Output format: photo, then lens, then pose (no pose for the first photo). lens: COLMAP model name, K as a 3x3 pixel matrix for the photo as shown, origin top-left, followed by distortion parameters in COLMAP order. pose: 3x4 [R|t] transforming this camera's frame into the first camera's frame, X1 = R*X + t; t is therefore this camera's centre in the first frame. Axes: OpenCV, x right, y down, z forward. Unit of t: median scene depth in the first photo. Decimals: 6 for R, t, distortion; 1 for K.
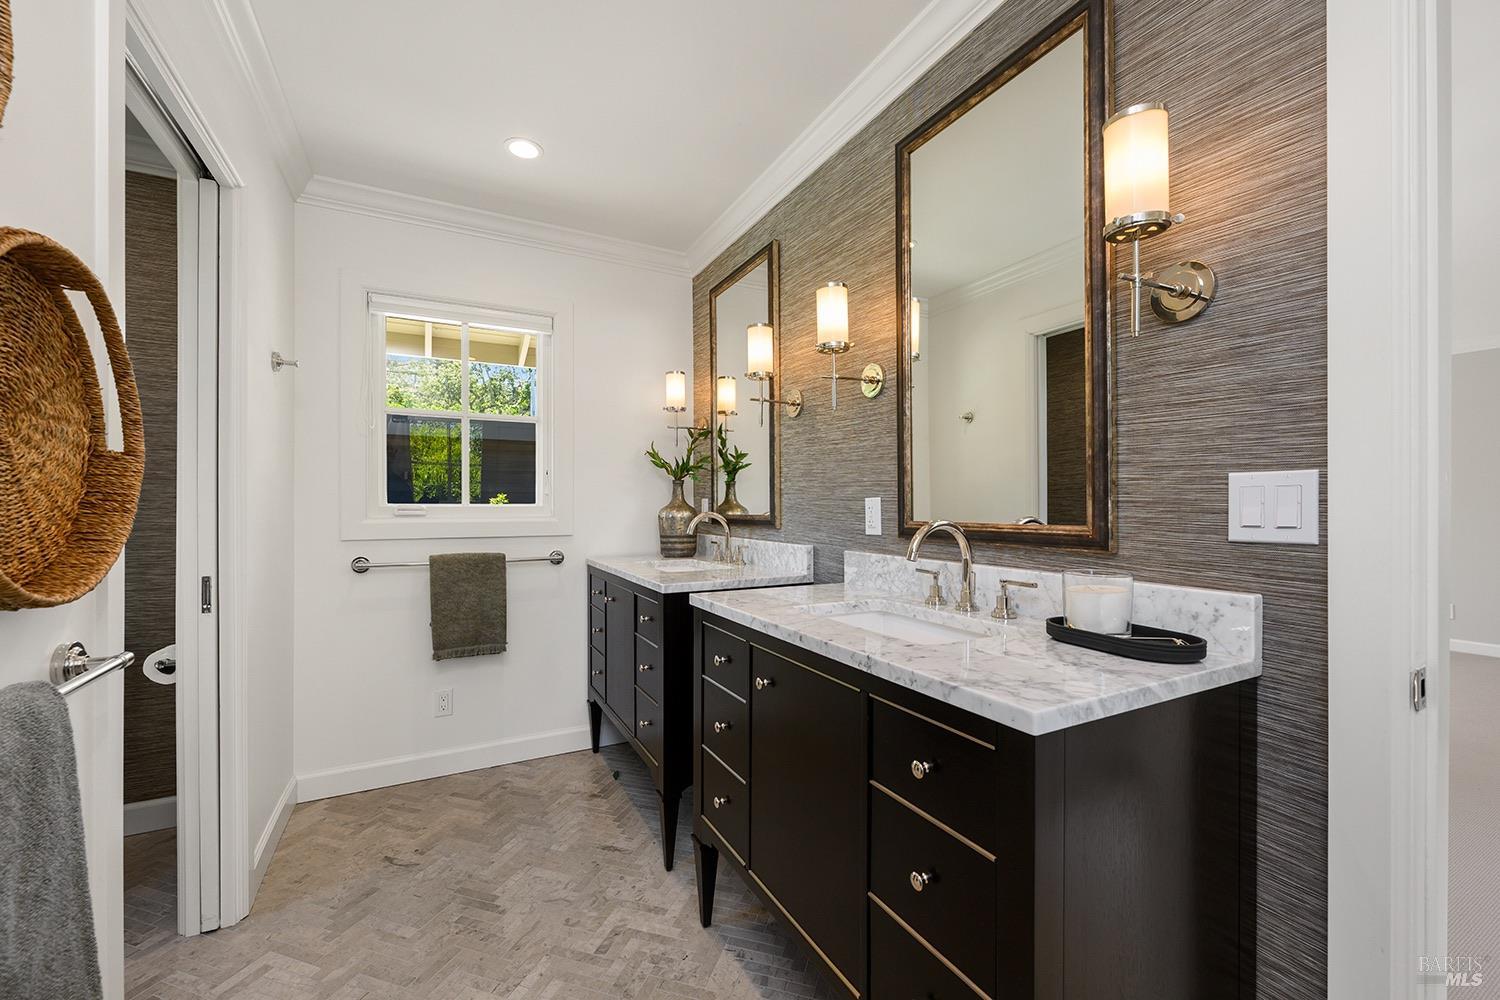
lens RADIAL K [[593.7, 0, 748.4], [0, 593.7, 505.4], [0, 0, 1]] dist [-0.000805, -0.000146]
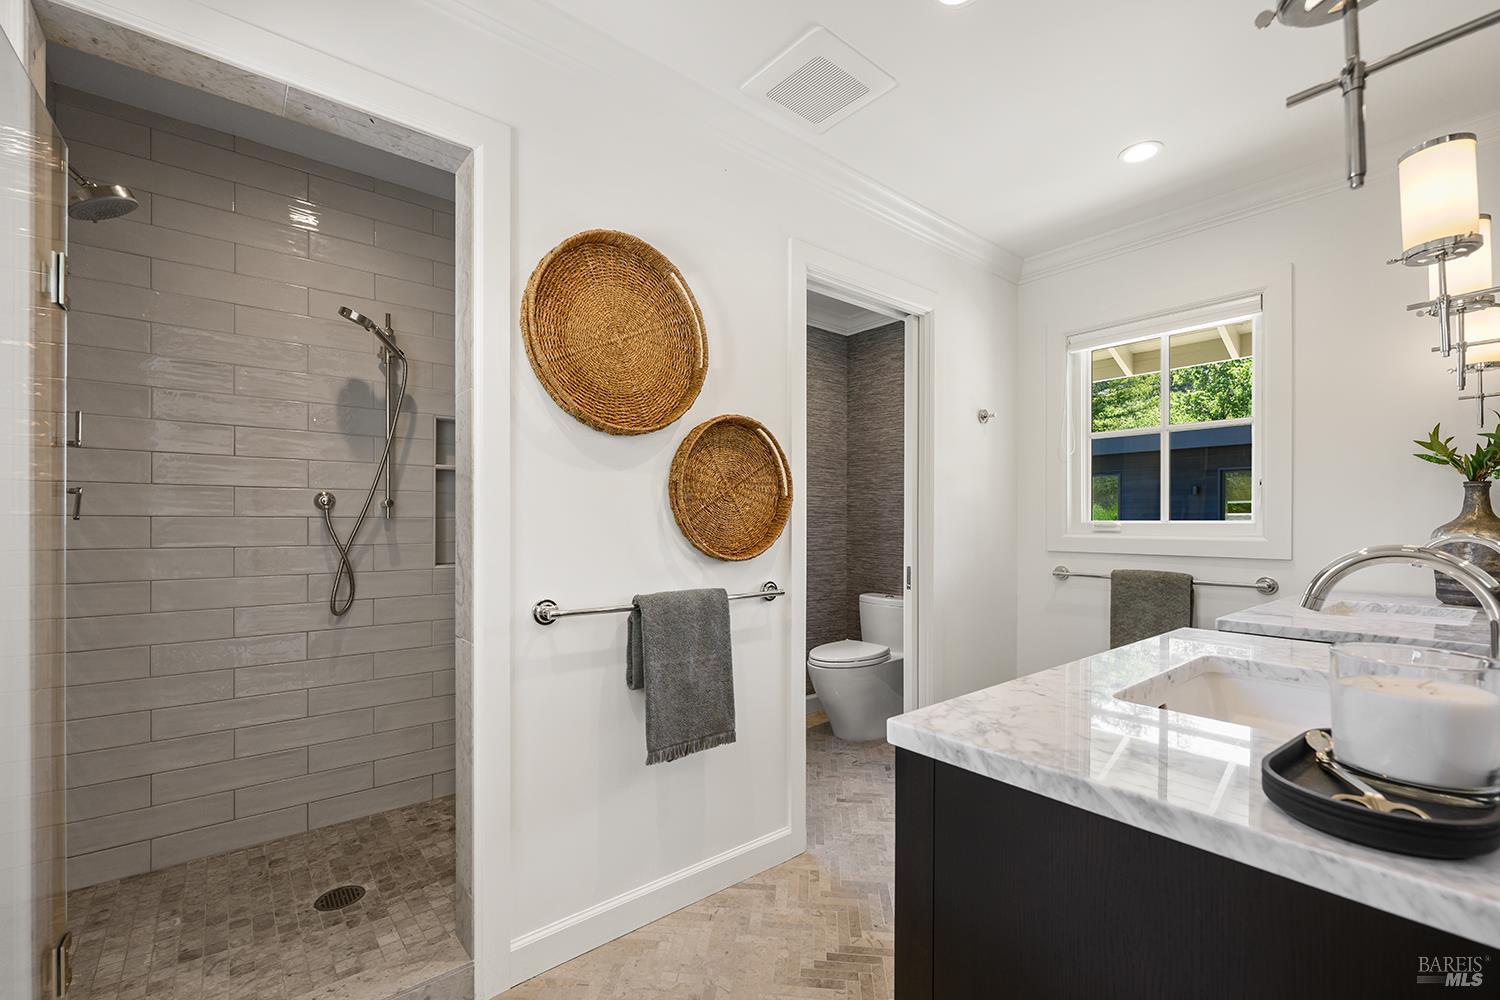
lens RADIAL K [[647.6, 0, 756.3], [0, 647.6, 511.7], [0, 0, 1]] dist [0.002931, 0.000348]
pose [[0.192866, -0.018421, -0.981052, 0.715280], [-0.000180, 0.999823, -0.018808, 0.006262], [0.981225, 0.003804, 0.192829, 0.262827]]
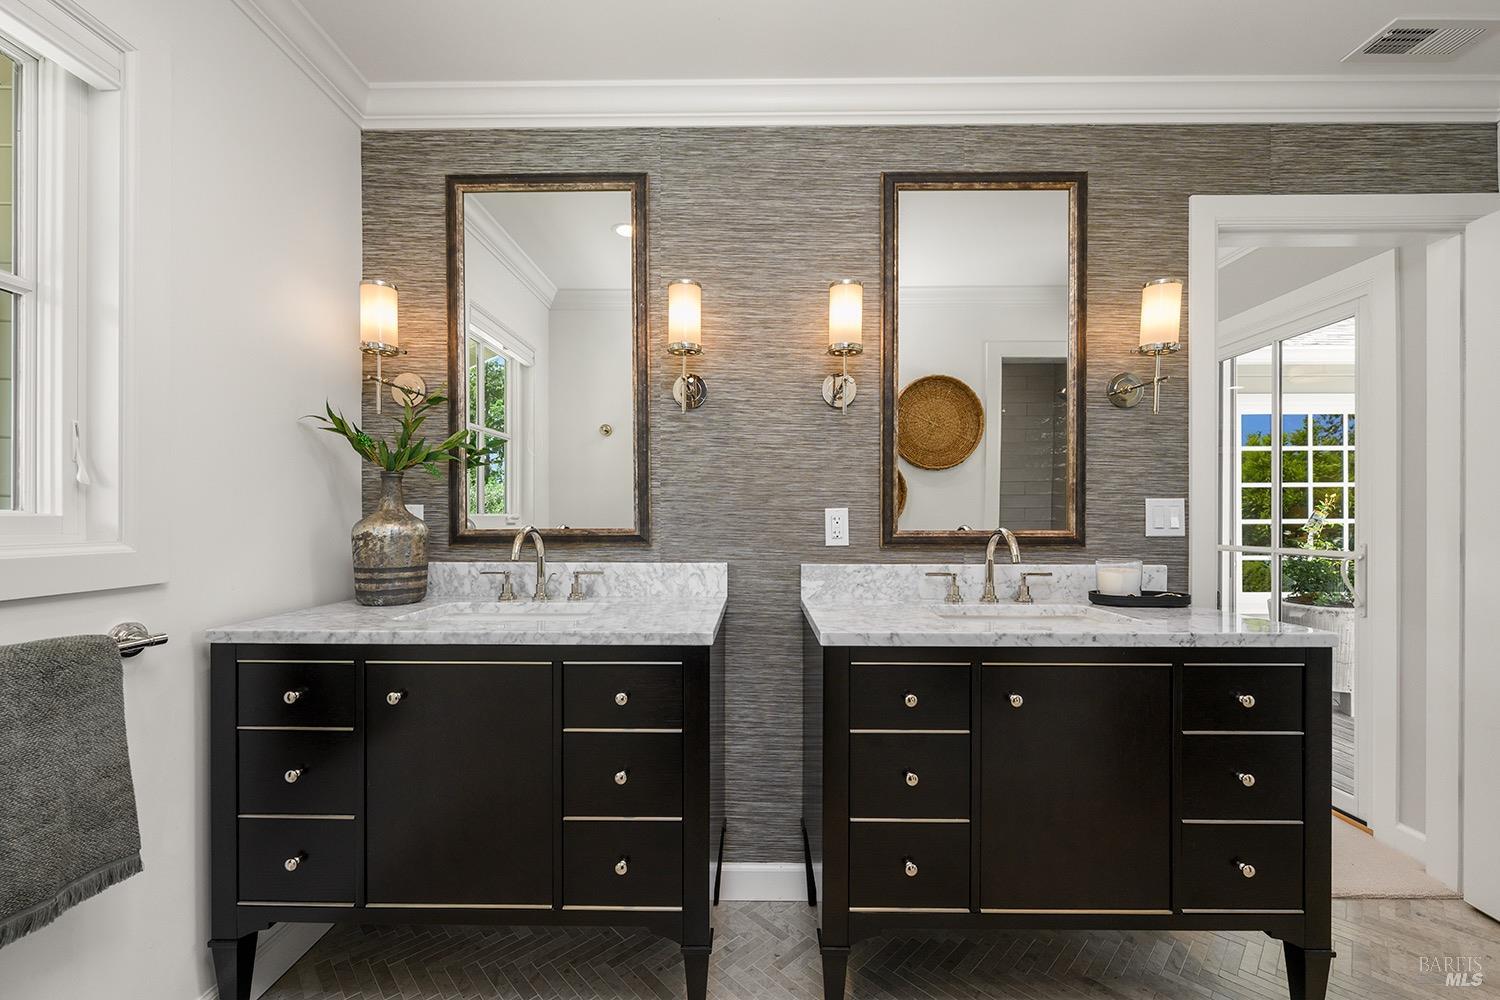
lens RADIAL K [[593.7, 0, 747.7], [0, 593.7, 519.4], [0, 0, 1]] dist [-0.000805, -0.000146]
pose [[0.482120, -0.000168, 0.876105, -0.823446], [-0.002233, 0.999996, 0.001421, 0.005311], [-0.876102, -0.002642, 0.482118, 0.733675]]
